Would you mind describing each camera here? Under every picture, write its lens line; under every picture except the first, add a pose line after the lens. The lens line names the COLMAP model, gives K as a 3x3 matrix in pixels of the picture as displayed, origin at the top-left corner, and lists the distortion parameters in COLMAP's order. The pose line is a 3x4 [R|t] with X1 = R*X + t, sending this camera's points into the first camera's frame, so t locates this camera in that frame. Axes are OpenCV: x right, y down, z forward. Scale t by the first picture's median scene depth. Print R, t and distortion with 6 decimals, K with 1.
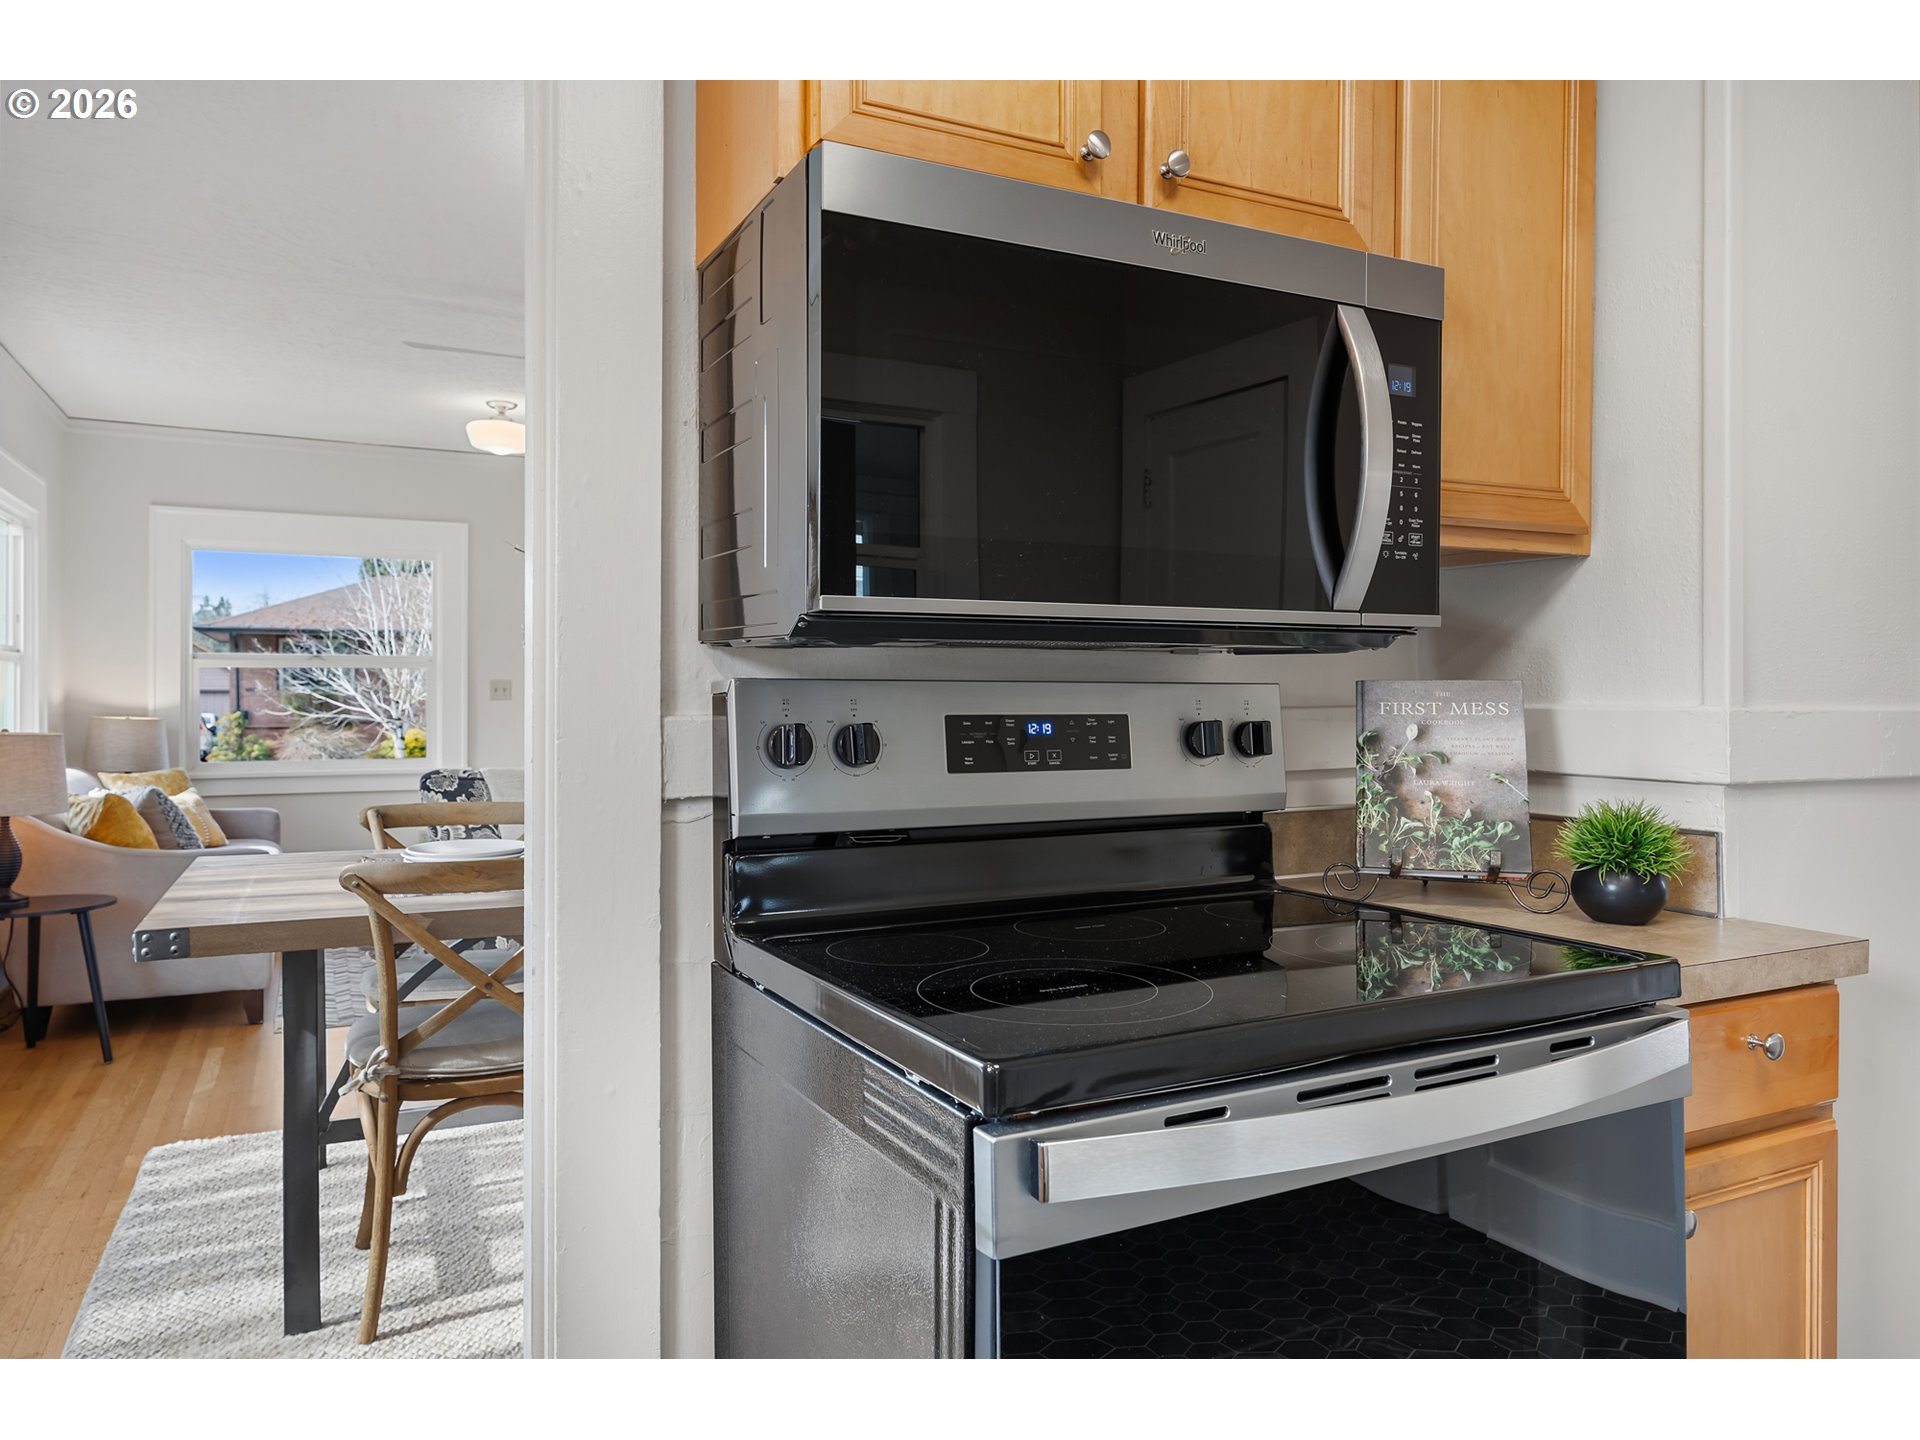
lens RADIAL K [[1253.4, 0, 954.7], [0, 1253.4, 716.1], [0, 0, 1]] dist [-0.005819, -0.004704]
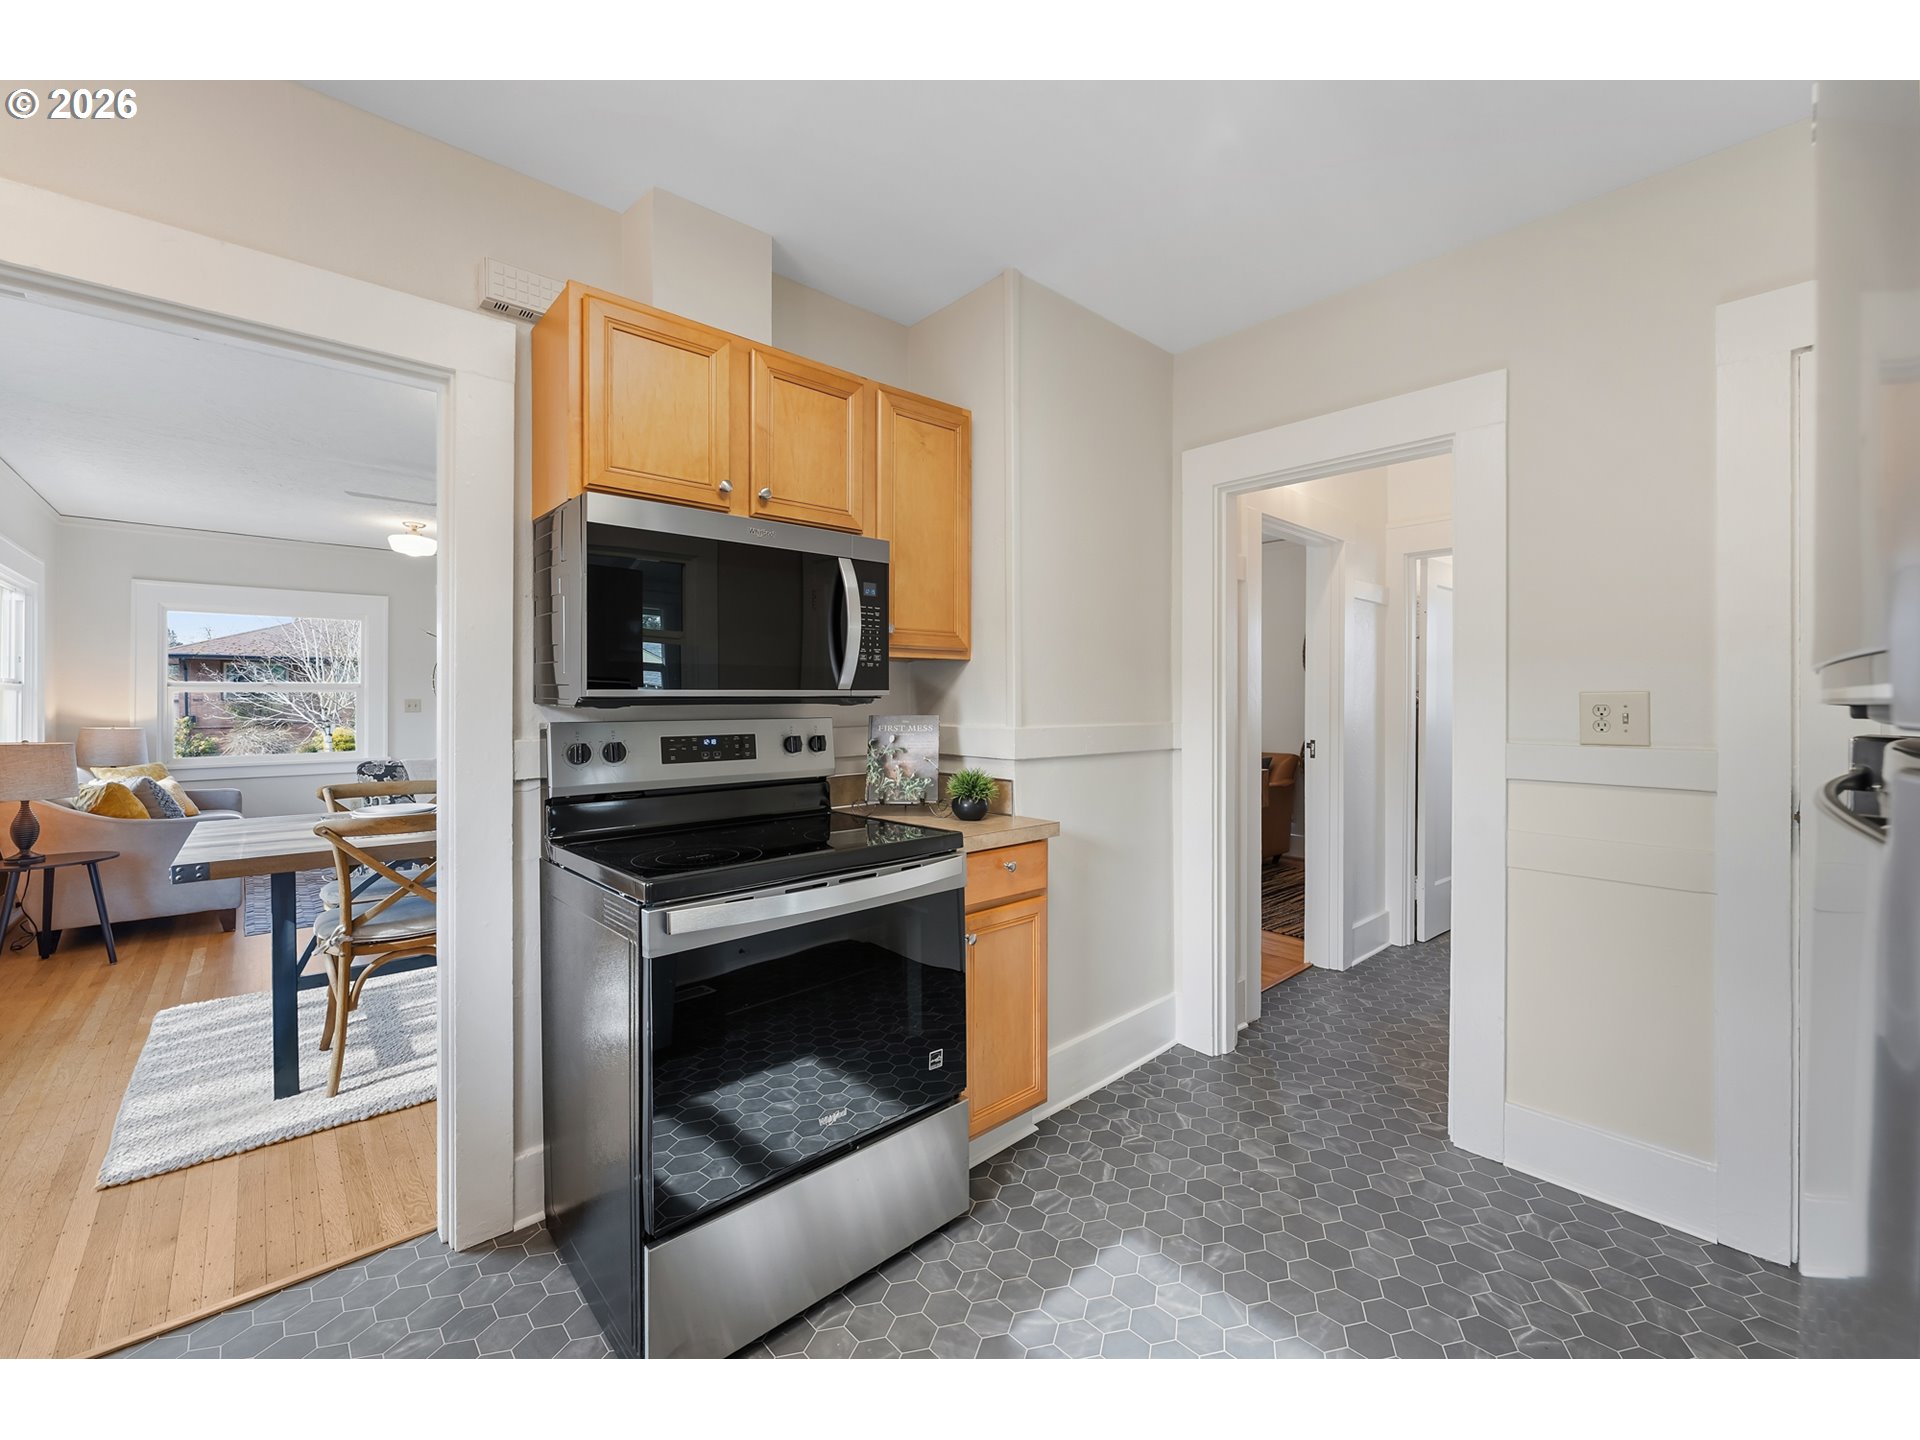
lens RADIAL K [[759.8, 0, 953.2], [0, 759.8, 705.8], [0, 0, 1]] dist [-0.007919, 0.000637]
pose [[0.962491, -0.004818, 0.271270, 0.109365], [0.007676, 0.999926, -0.009476, -0.033976], [-0.271204, 0.011202, 0.962457, -0.346133]]
